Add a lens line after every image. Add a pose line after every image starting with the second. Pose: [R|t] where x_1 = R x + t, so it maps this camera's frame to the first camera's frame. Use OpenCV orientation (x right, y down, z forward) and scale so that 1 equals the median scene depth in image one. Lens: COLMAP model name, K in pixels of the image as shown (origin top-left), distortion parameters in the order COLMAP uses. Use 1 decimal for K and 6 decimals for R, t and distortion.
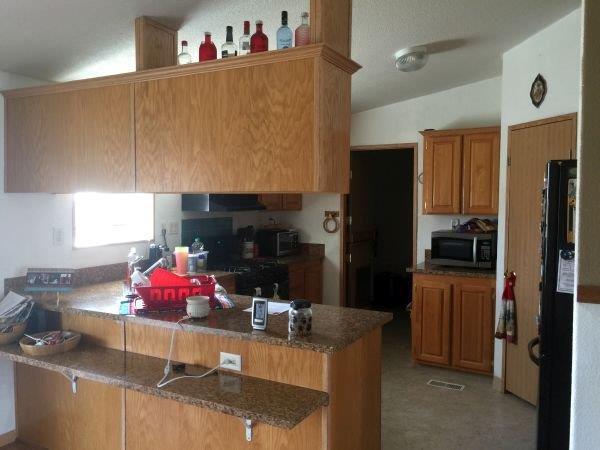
lens RADIAL K [[513.3, 0, 300.0], [0, 513.3, 225.0], [0, 0, 1]] dist [0.102544, -0.152600]
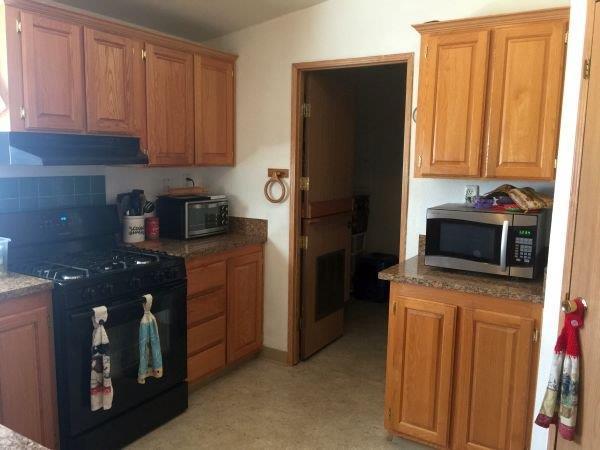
lens RADIAL K [[513.3, 0, 300.0], [0, 513.3, 225.0], [0, 0, 1]] dist [0.102544, -0.152600]
pose [[0.998750, 0.019925, -0.045836, 0.143094], [-0.015974, 0.996252, 0.085015, -0.014325], [0.047358, -0.084176, 0.995325, 0.433242]]
